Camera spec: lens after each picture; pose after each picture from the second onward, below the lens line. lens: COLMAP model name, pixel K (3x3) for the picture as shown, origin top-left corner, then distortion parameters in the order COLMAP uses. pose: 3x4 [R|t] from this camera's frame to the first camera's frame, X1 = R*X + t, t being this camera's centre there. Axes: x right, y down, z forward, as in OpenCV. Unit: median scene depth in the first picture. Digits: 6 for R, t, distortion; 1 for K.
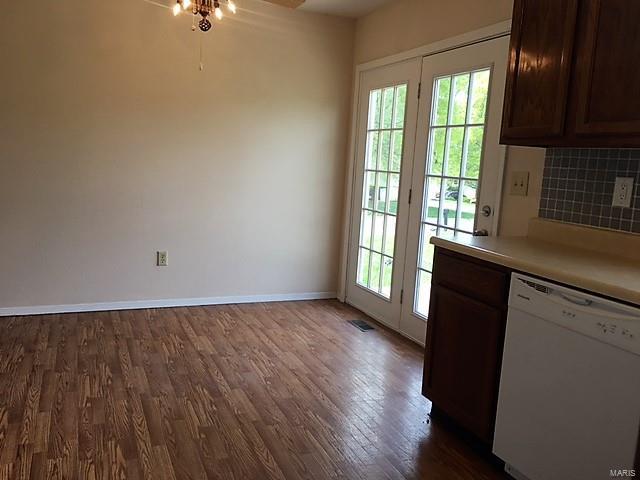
lens RADIAL K [[556.0, 0, 317.8], [0, 556.0, 241.9], [0, 0, 1]] dist [0.075092, -0.012051]
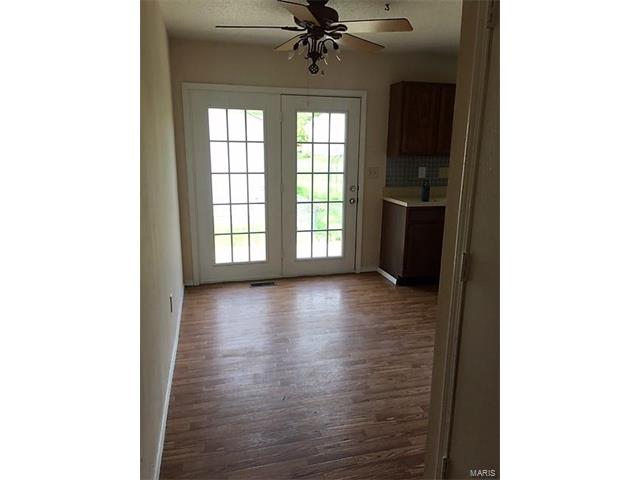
lens RADIAL K [[415.8, 0, 317.2], [0, 415.8, 241.5], [0, 0, 1]] dist [0.088576, -0.000528]
pose [[0.133772, -0.276559, 0.951641, -1.137181], [0.142233, 0.955688, 0.257741, -0.267565], [-0.980752, 0.100877, 0.167180, 0.882214]]
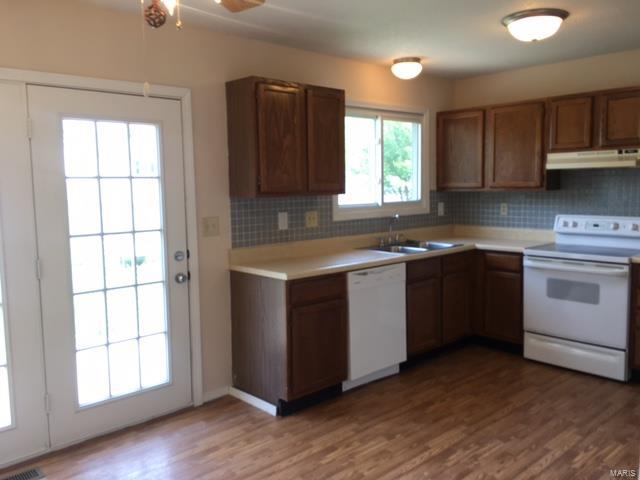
lens RADIAL K [[556.0, 0, 317.8], [0, 556.0, 241.9], [0, 0, 1]] dist [0.075092, -0.012051]
pose [[-0.345737, -0.158914, 0.924777, -0.784792], [0.131567, 0.967609, 0.215462, -0.276844], [-0.929062, 0.196163, -0.313630, 1.067122]]
